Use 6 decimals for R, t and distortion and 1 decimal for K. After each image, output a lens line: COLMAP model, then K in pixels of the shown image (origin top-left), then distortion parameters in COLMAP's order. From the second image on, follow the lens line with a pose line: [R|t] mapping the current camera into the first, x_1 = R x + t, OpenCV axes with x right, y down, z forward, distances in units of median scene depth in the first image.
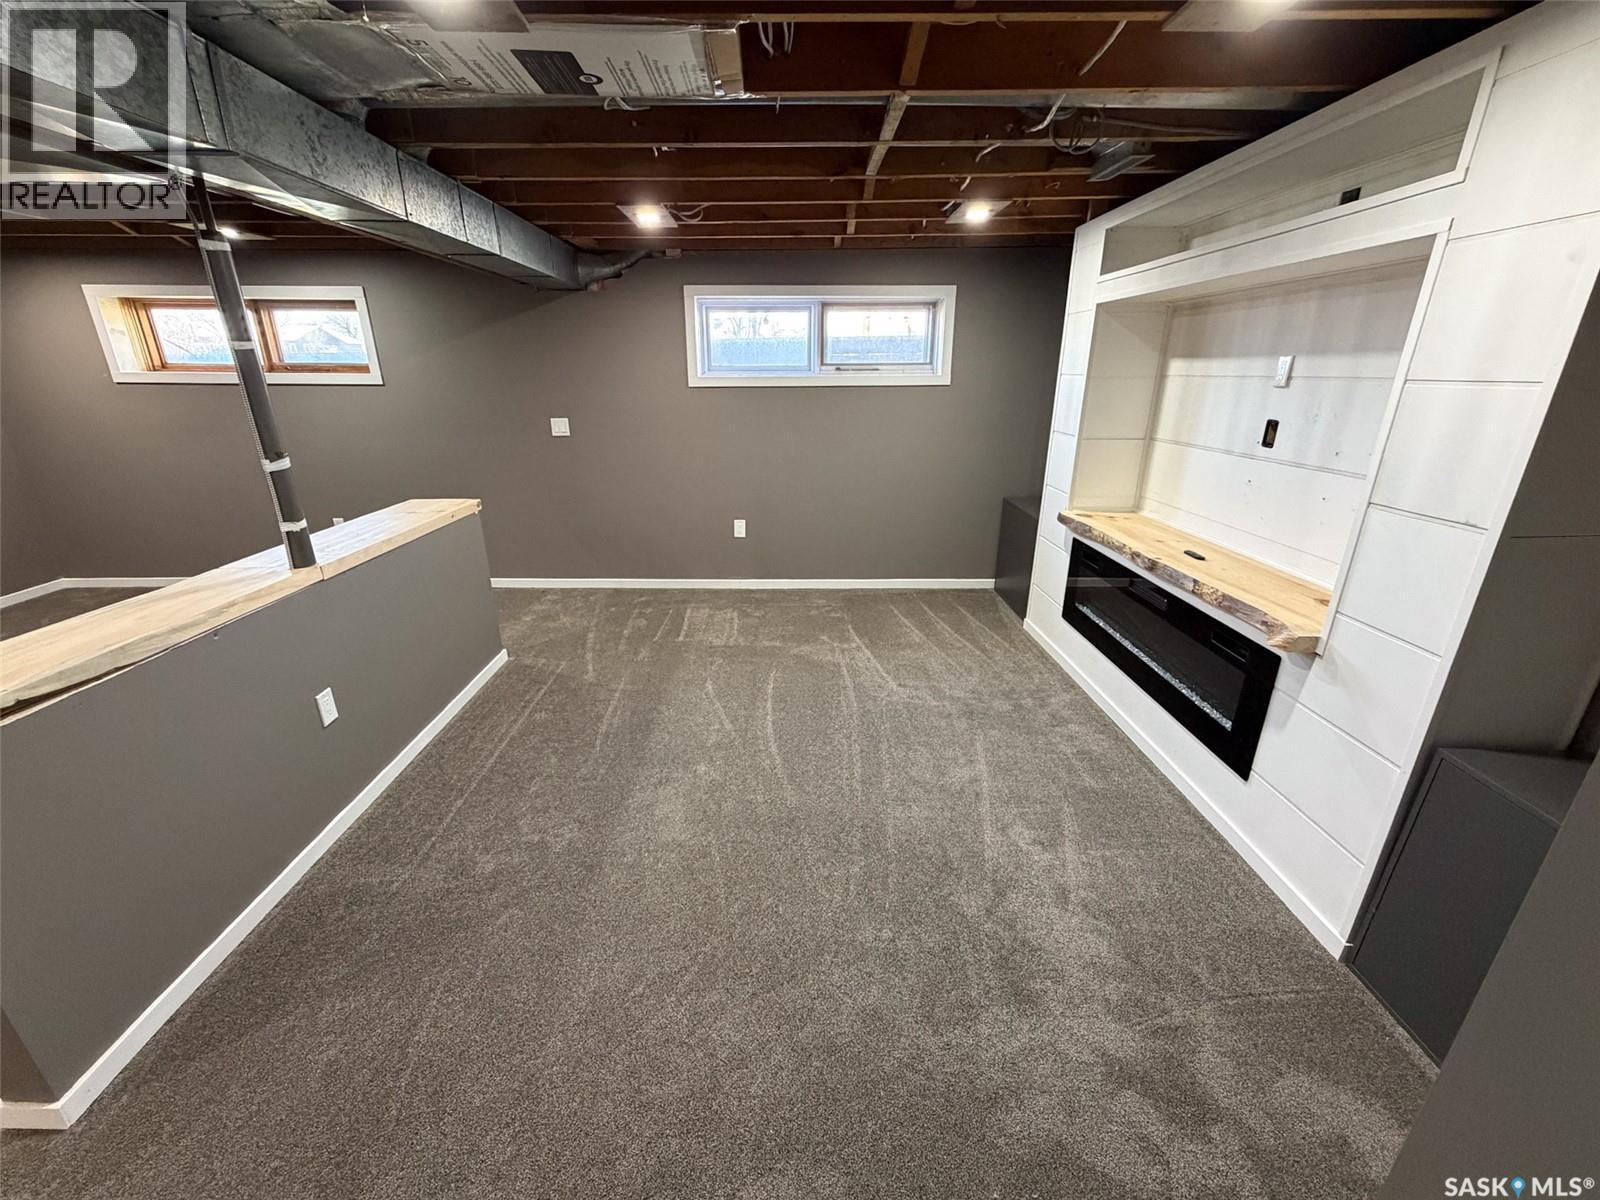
lens RADIAL K [[652.5, 0, 895.2], [0, 652.5, 604.7], [0, 0, 1]] dist [-0.003102, 0.000322]
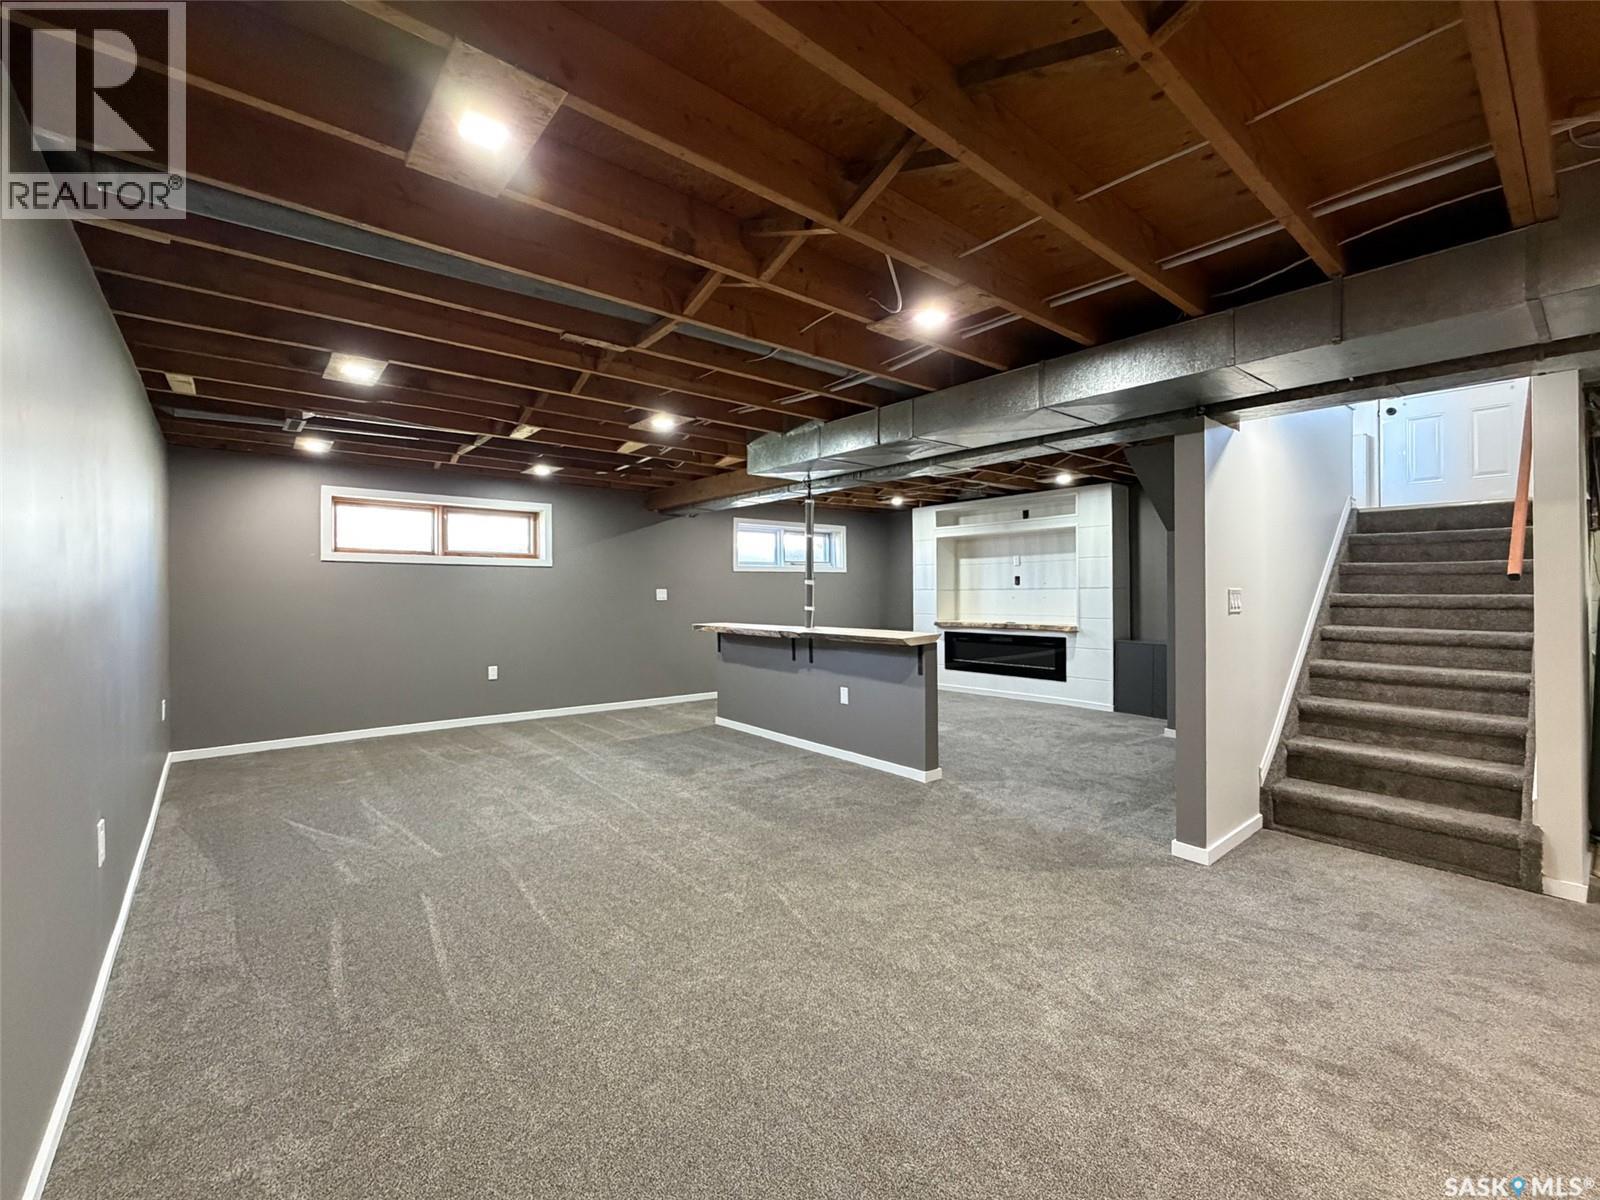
lens RADIAL K [[652.5, 0, 874.3], [0, 652.5, 587.0], [0, 0, 1]] dist [-0.003102, 0.000322]
pose [[0.728531, 0.005143, 0.684994, -1.928047], [0.245657, 0.931497, -0.268264, 0.398043], [-0.639450, 0.363713, 0.677361, -0.572976]]
